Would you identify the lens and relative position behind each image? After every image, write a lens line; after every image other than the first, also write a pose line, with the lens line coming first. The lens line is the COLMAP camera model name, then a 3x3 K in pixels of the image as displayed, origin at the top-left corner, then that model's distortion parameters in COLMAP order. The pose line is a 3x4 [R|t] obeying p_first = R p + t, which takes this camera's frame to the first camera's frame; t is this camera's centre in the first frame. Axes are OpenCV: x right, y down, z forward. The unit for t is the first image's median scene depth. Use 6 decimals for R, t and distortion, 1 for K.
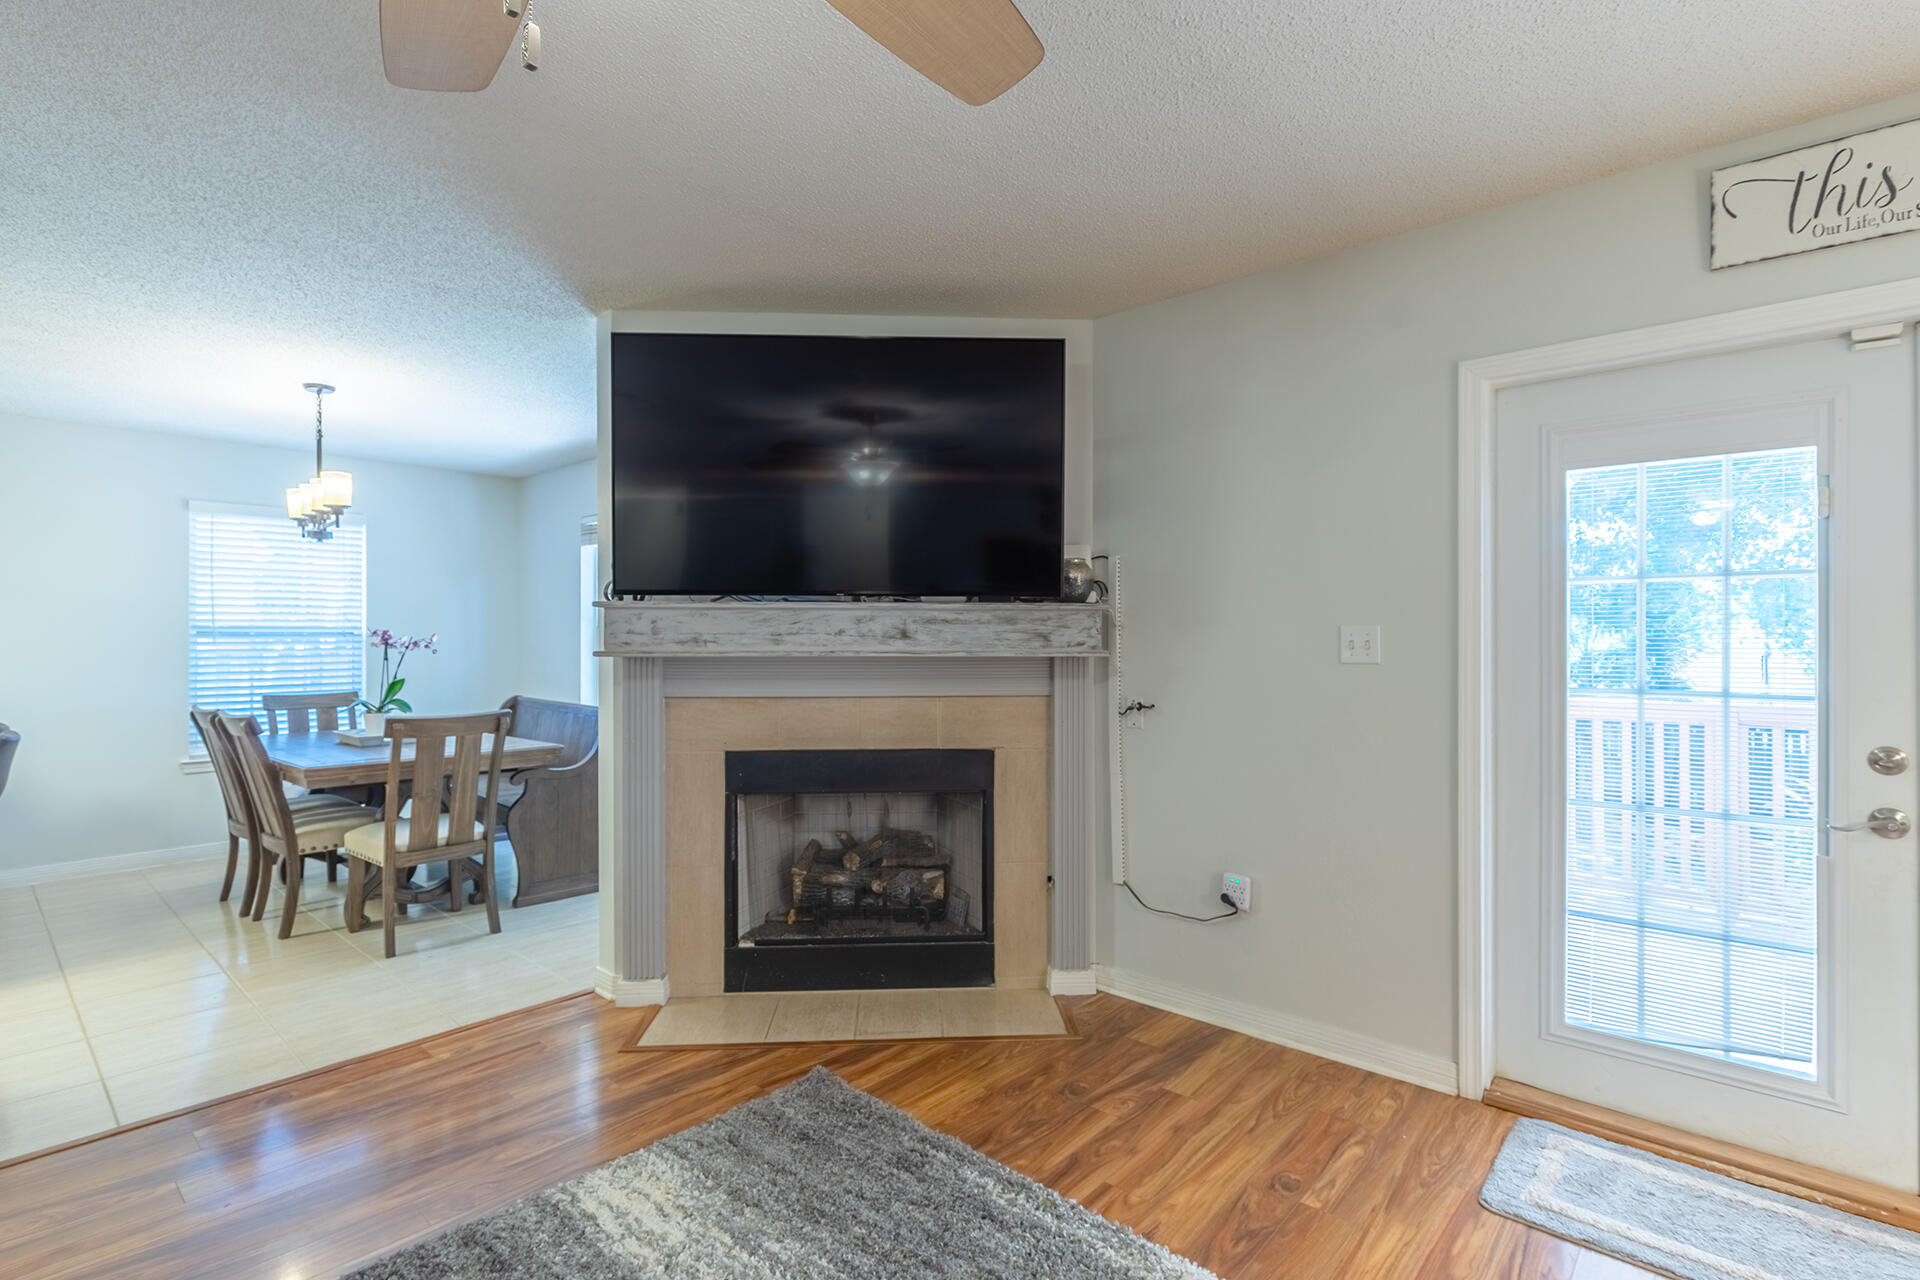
lens RADIAL K [[925.2, 0, 960.0], [0, 925.2, 640.0], [0, 0, 1]] dist [0.002542, 0.000669]
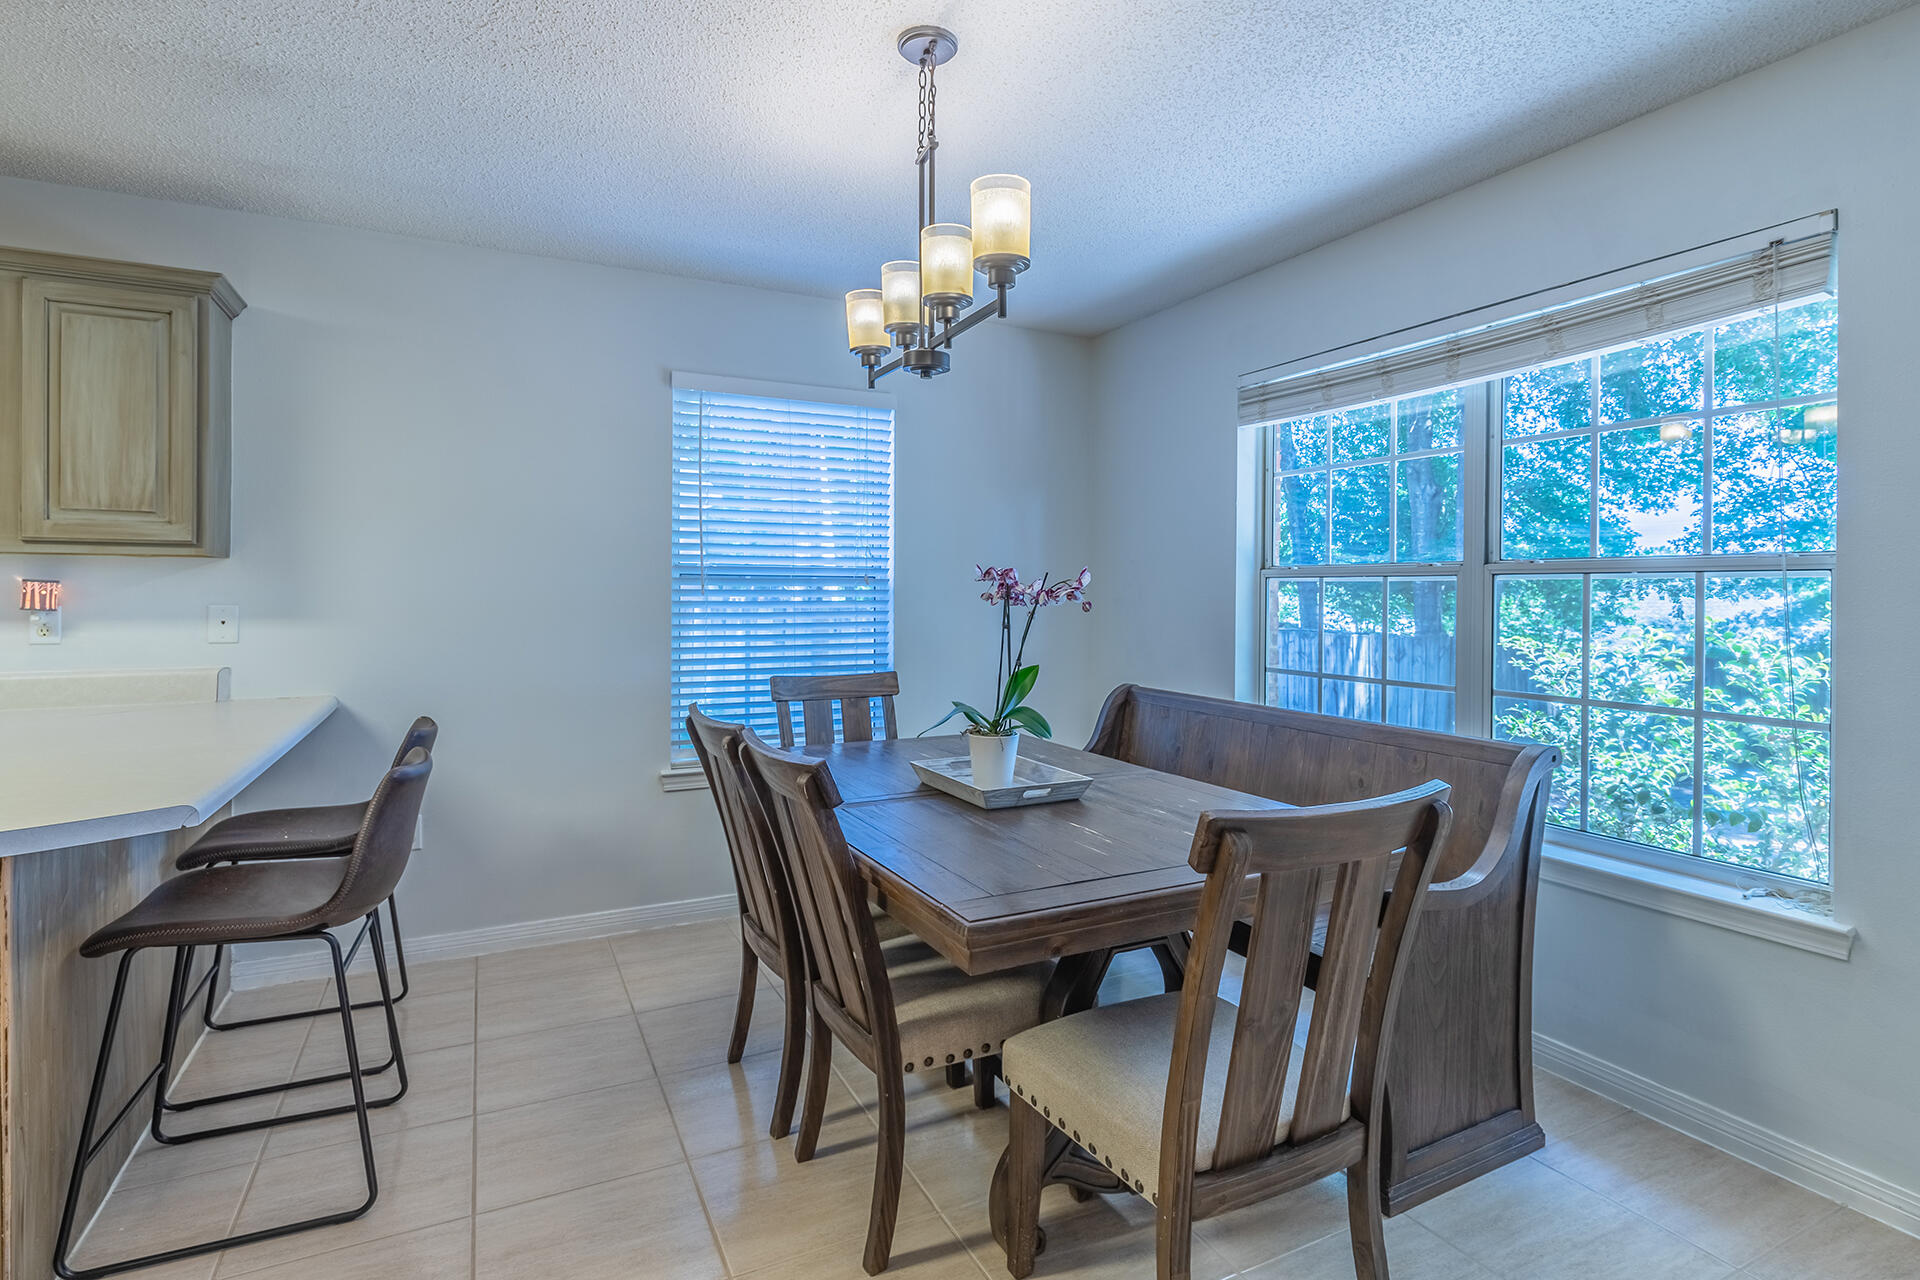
lens RADIAL K [[941.8, 0, 990.6], [0, 941.8, 587.8], [0, 0, 1]] dist [-0.069299, 0.000319]
pose [[0.945229, 0.006420, -0.326344, -0.463774], [-0.008761, 0.999945, -0.005706, 0.002705], [0.326290, 0.008252, 0.945234, 0.519232]]
